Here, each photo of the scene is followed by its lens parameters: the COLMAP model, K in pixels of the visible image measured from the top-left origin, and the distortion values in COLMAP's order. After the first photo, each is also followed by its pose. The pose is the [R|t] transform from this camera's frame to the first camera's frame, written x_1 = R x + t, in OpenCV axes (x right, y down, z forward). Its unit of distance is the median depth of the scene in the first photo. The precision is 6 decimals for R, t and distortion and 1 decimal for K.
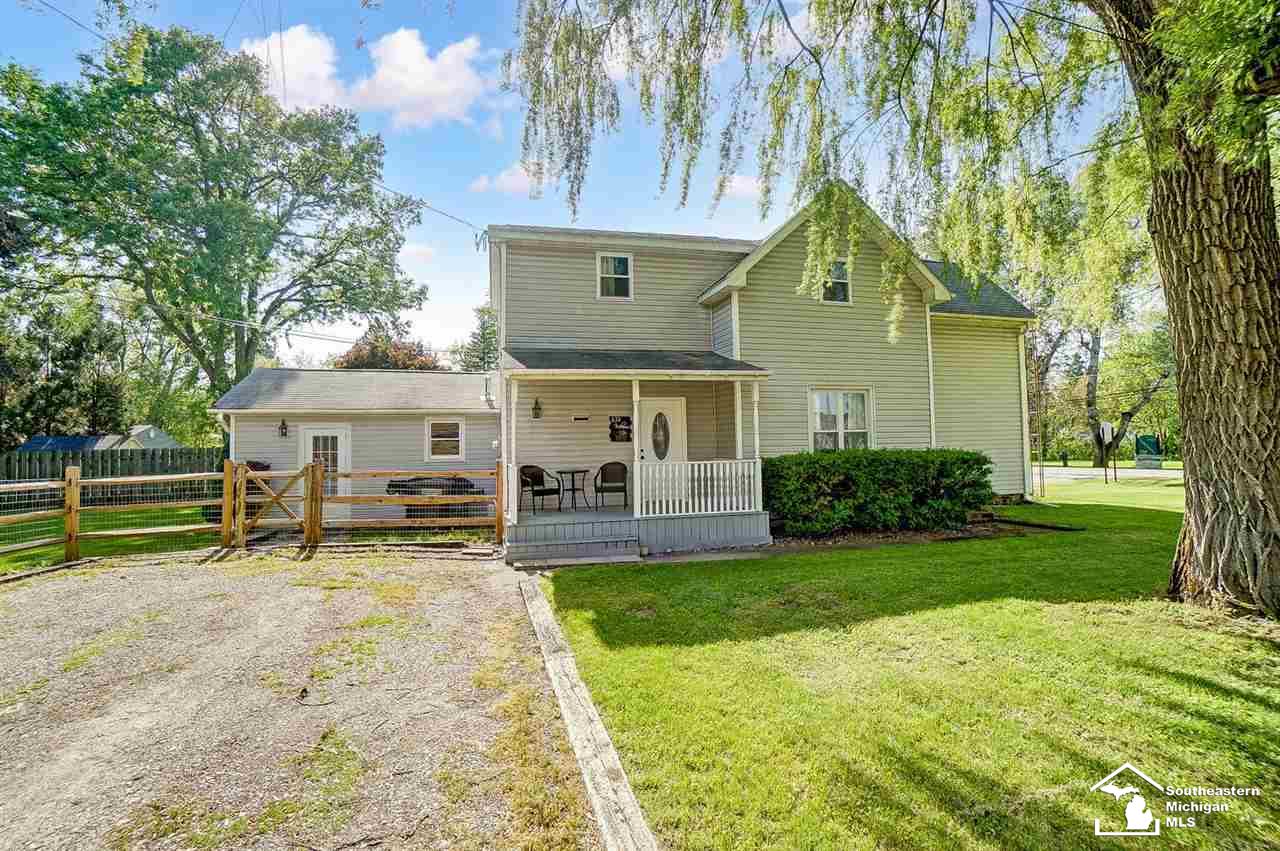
lens RADIAL K [[568.9, 0, 640.0], [0, 568.9, 425.5], [0, 0, 1]] dist [-0.030828, 0.000182]
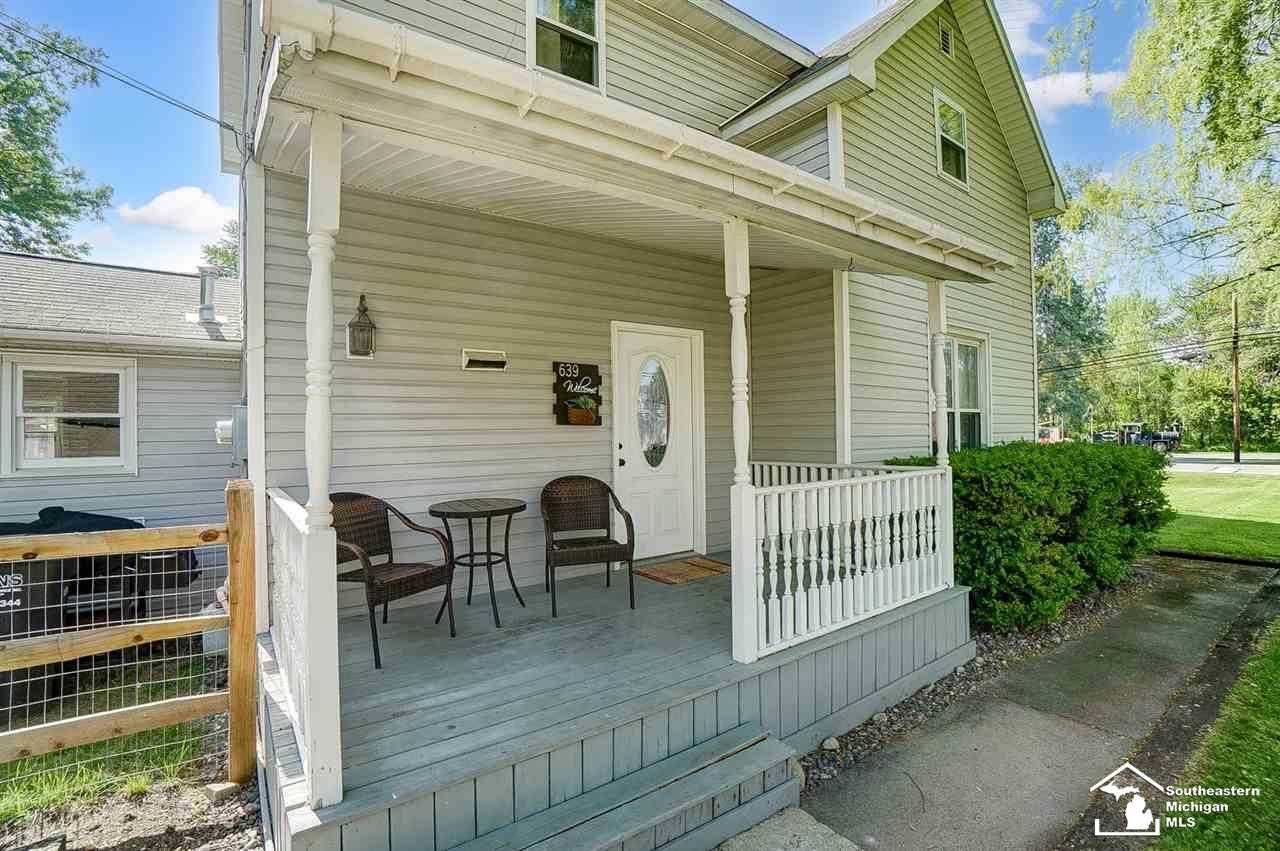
lens RADIAL K [[584.9, 0, 637.6], [0, 584.9, 429.8], [0, 0, 1]] dist [-0.066828, 0.020261]
pose [[0.931686, 0.006472, 0.363207, -0.149780], [-0.016507, 0.999563, 0.024531, 0.021219], [-0.362889, -0.028850, 0.931386, 0.600969]]
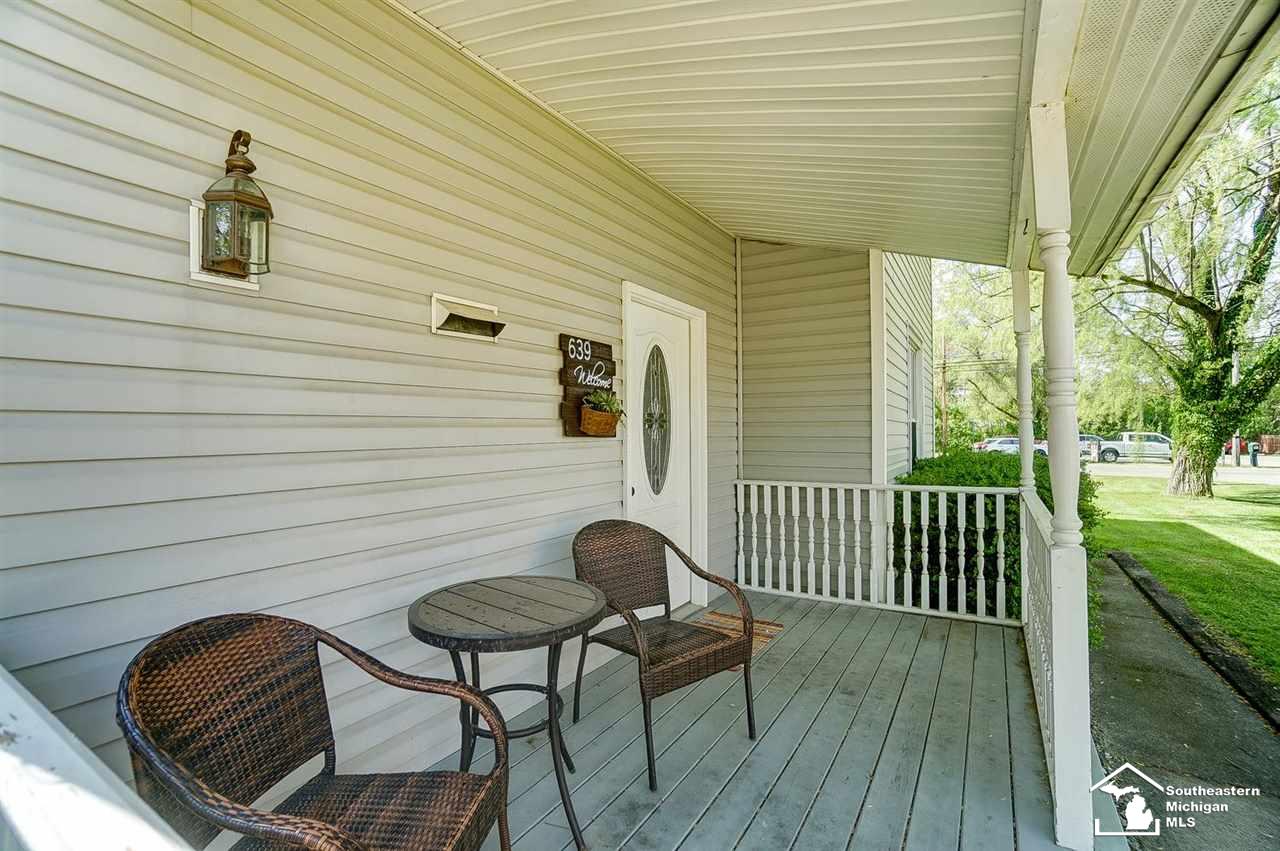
lens RADIAL K [[568.9, 0, 640.0], [0, 568.9, 425.5], [0, 0, 1]] dist [-0.030828, 0.000182]
pose [[0.730857, 0.022033, 0.682175, -0.198110], [-0.027413, 0.999620, -0.002917, 0.023744], [-0.681980, -0.016569, 0.731183, 0.806616]]
